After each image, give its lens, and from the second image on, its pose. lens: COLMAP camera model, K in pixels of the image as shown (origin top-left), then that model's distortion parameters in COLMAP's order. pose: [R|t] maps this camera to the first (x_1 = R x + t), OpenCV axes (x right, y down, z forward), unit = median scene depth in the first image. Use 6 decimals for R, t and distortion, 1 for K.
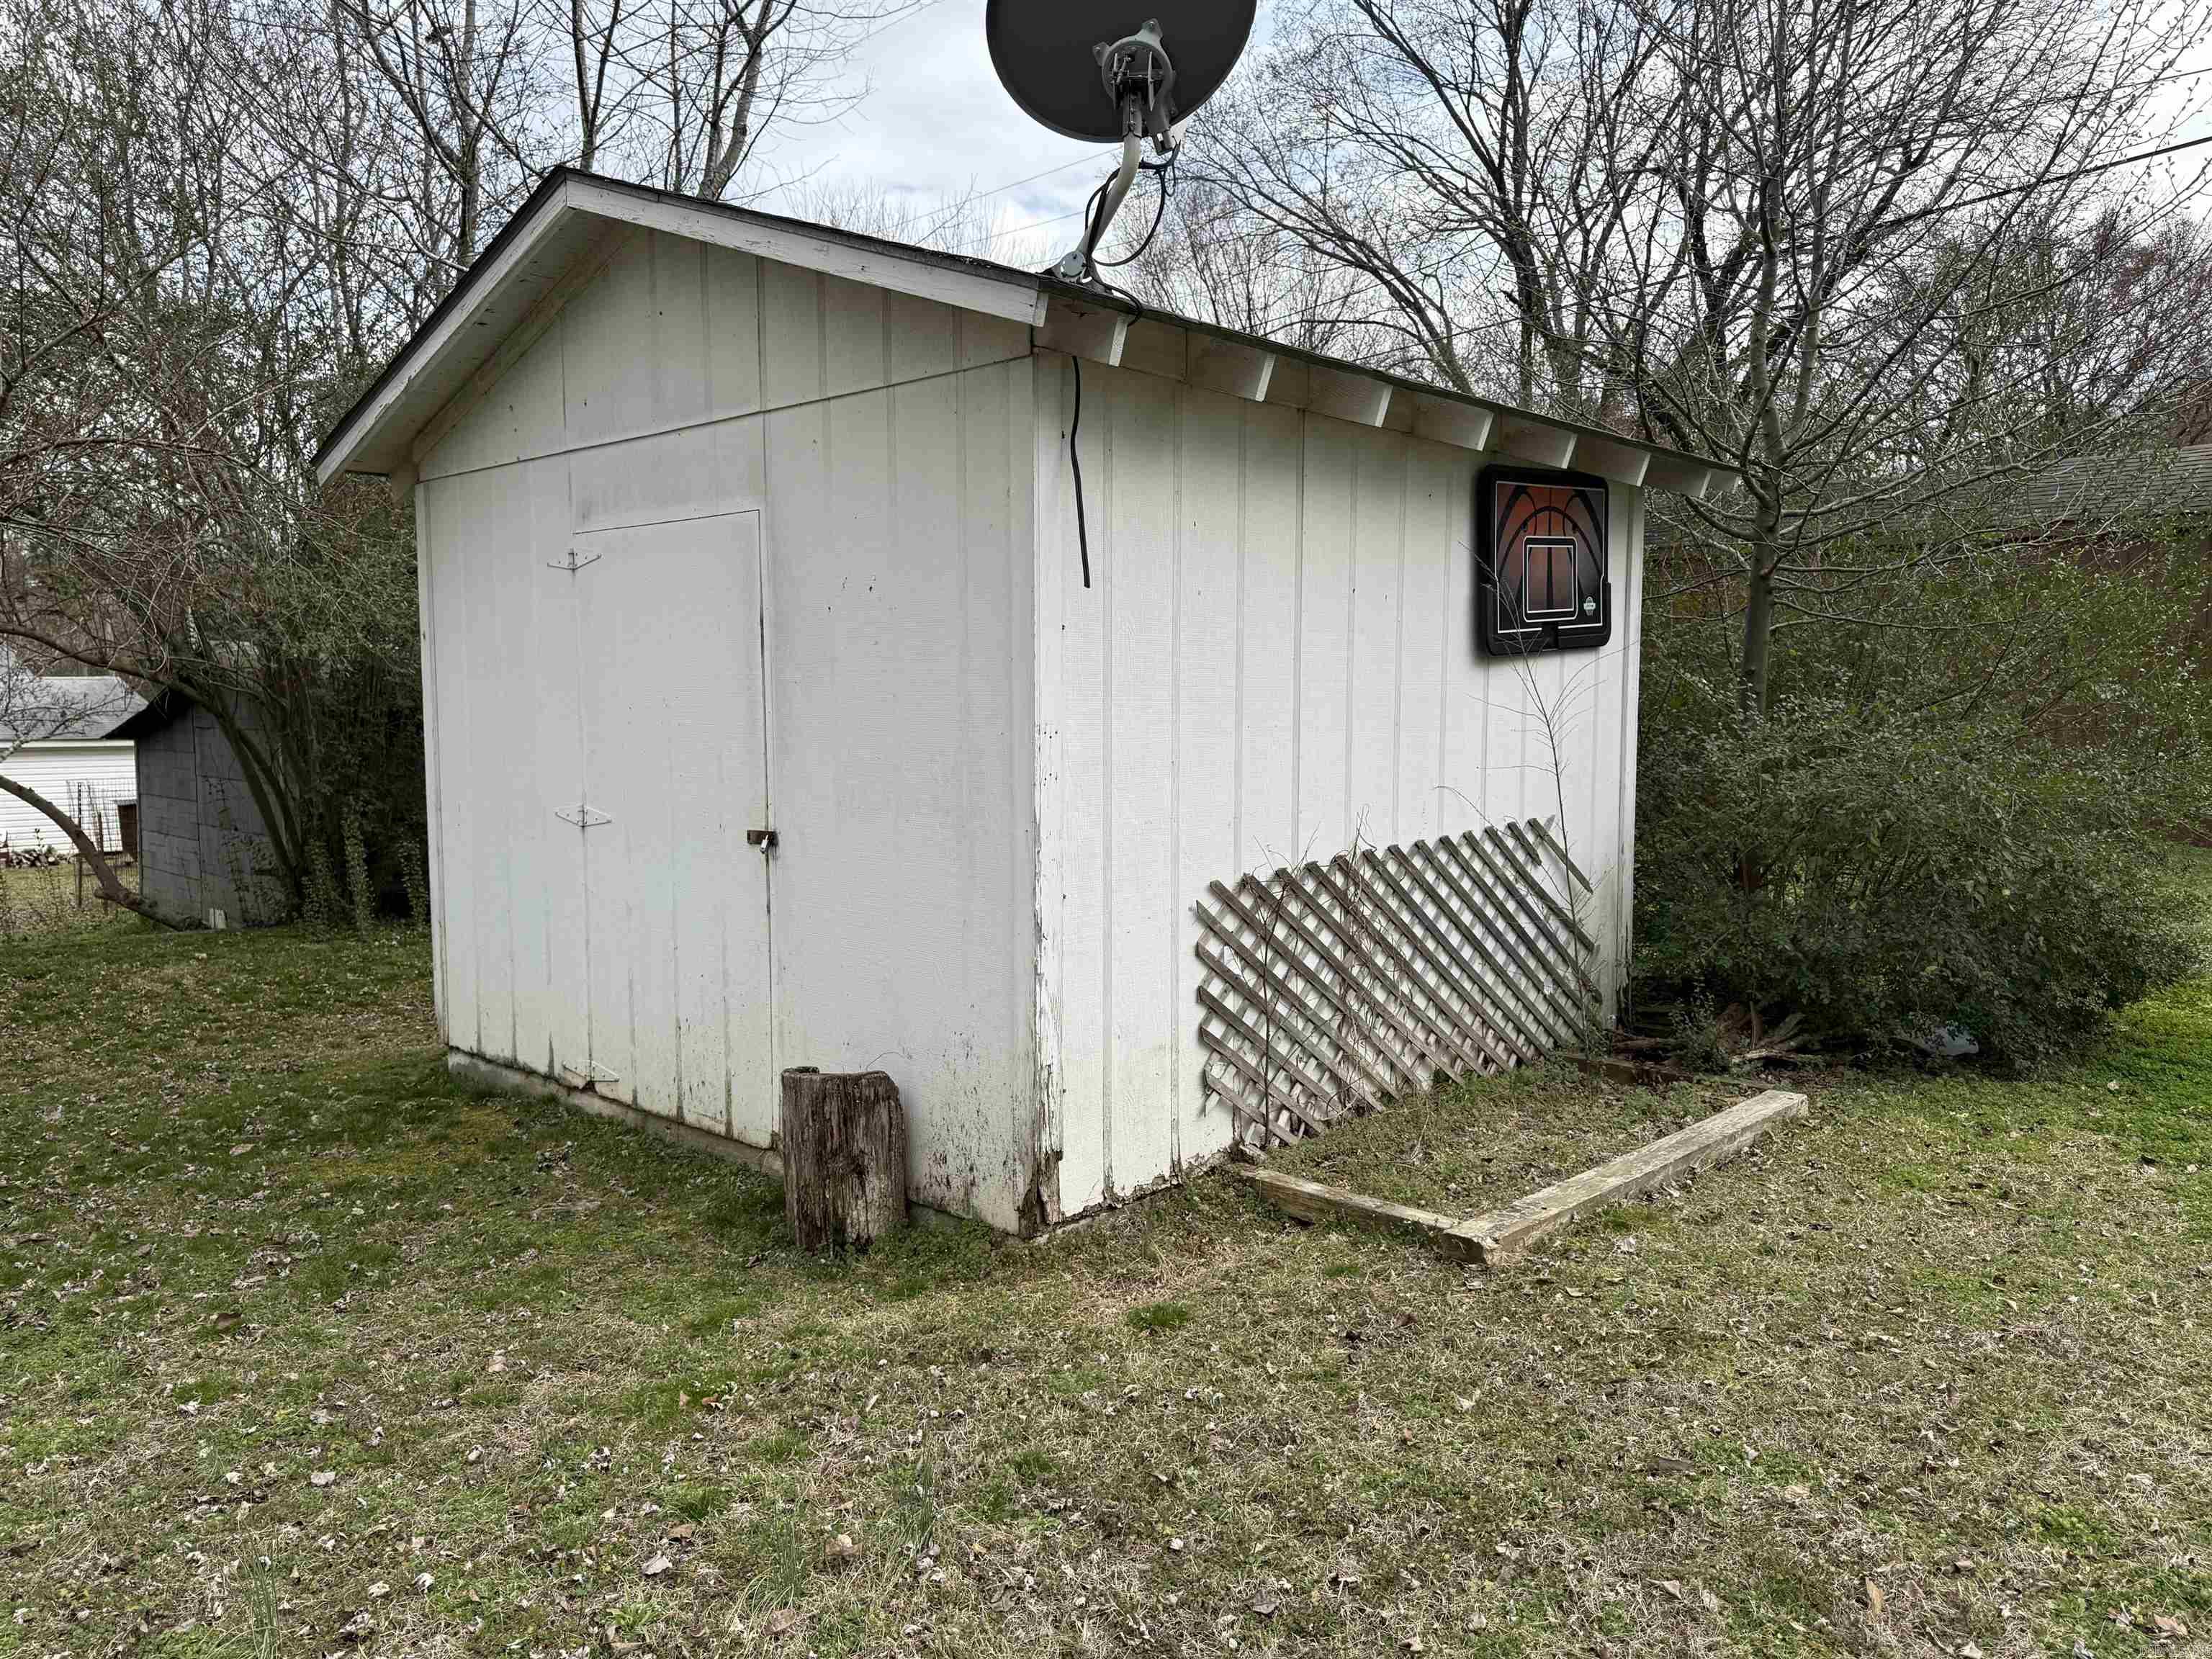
lens RADIAL K [[1540.7, 0, 1106.0], [0, 1540.7, 829.5], [0, 0, 1]] dist [0.002192, 0.001002]
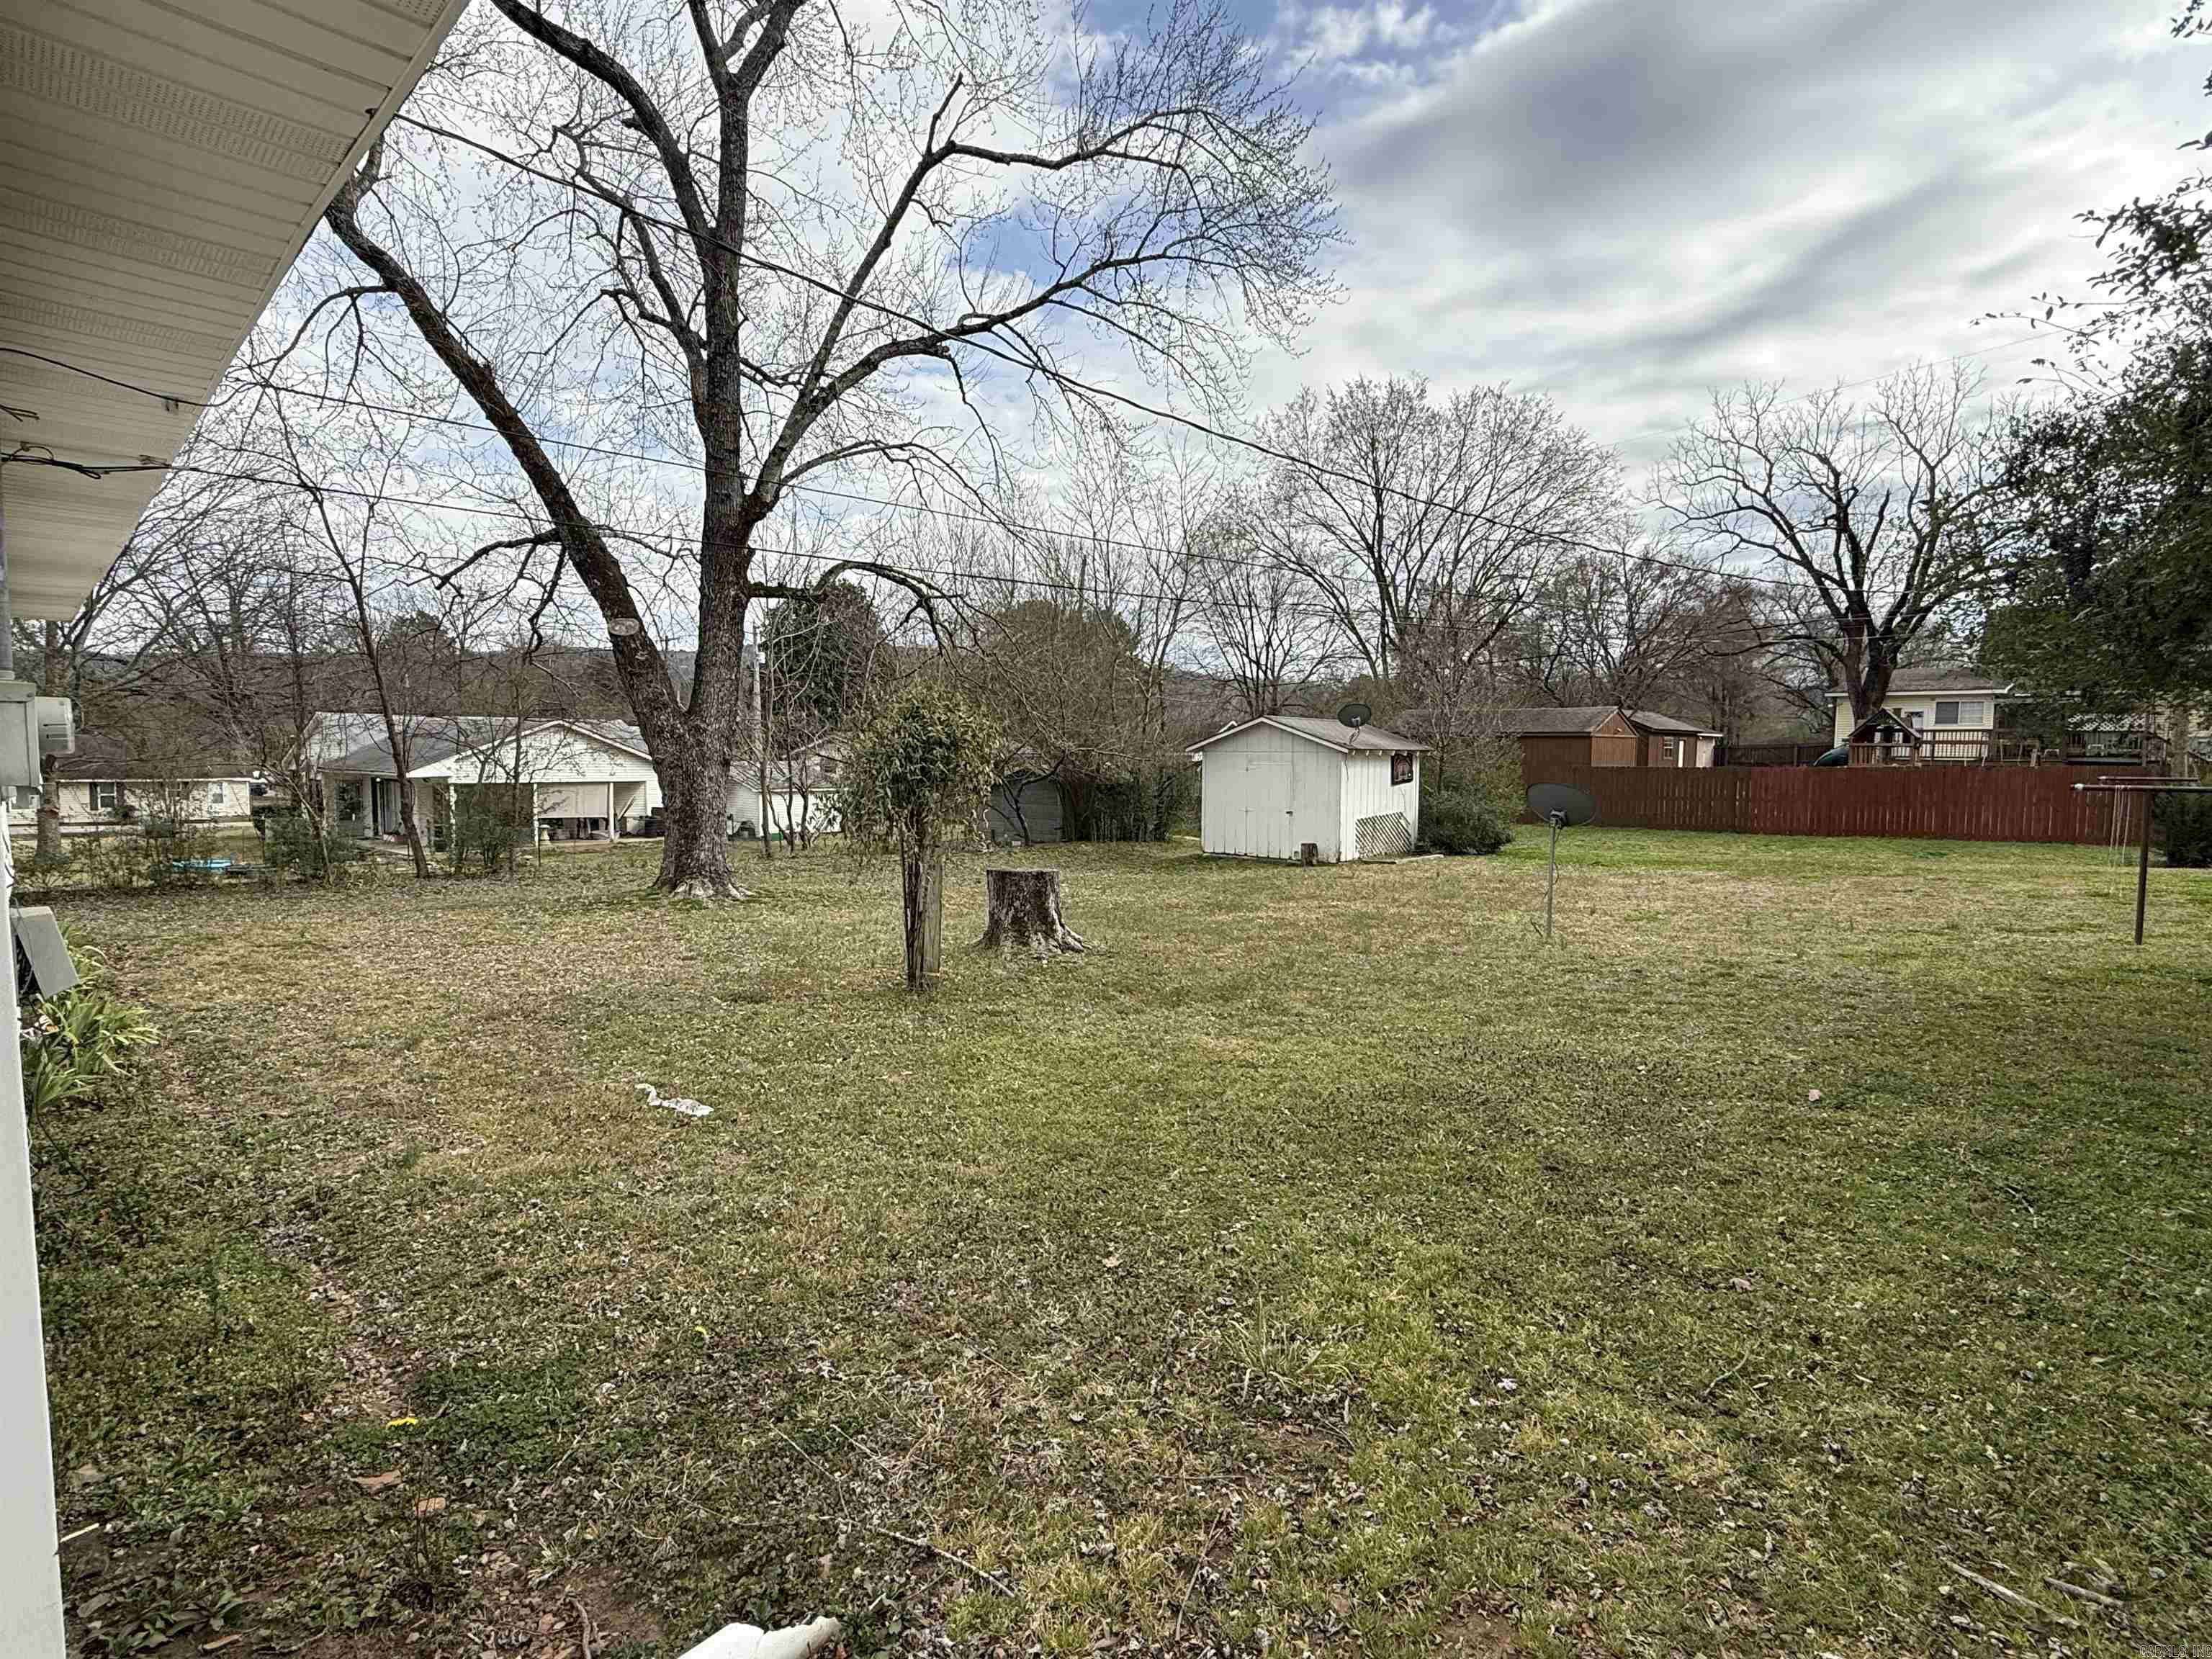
lens RADIAL K [[1078.6, 0, 1106.0], [0, 1078.6, 829.5], [0, 0, 1]] dist [-0.000083, -0.000022]
pose [[0.999576, 0.004100, 0.028842, -1.051817], [-0.003780, 0.999931, -0.011128, 0.122465], [-0.028886, 0.011014, 0.999522, -3.361852]]
